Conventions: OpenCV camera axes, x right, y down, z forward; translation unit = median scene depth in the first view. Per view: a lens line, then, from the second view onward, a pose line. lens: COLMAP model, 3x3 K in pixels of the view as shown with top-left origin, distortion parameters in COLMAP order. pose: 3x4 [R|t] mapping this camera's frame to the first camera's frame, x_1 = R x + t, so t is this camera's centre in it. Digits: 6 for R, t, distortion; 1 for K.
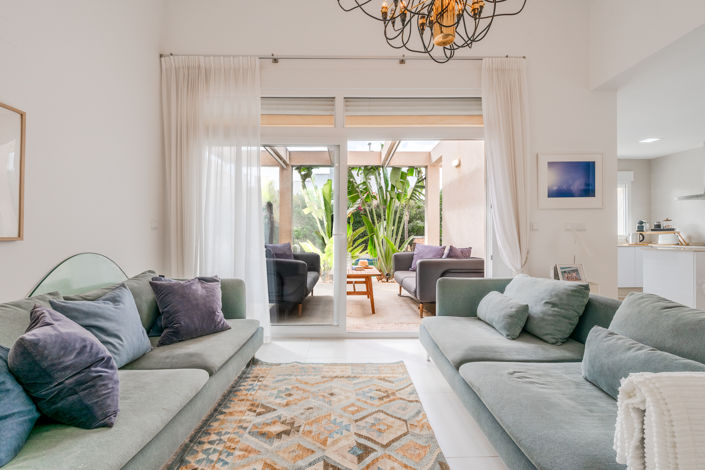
lens RADIAL K [[313.4, 0, 352.9], [0, 313.4, 236.0], [0, 0, 1]] dist [0.001193, -0.000044]
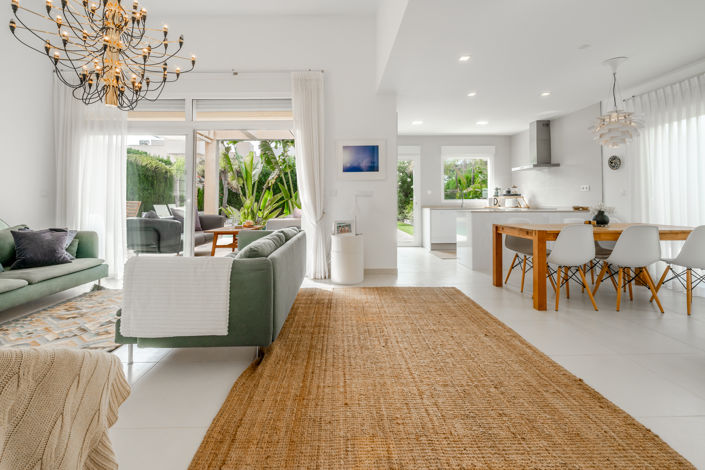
lens RADIAL K [[313.4, 0, 341.9], [0, 313.4, 195.5], [0, 0, 1]] dist [0.001193, -0.000044]
pose [[0.999978, -0.003054, 0.005863, 0.608149], [0.003150, 0.999862, -0.016302, 0.000704], [-0.005812, 0.016320, 0.999850, -0.353286]]
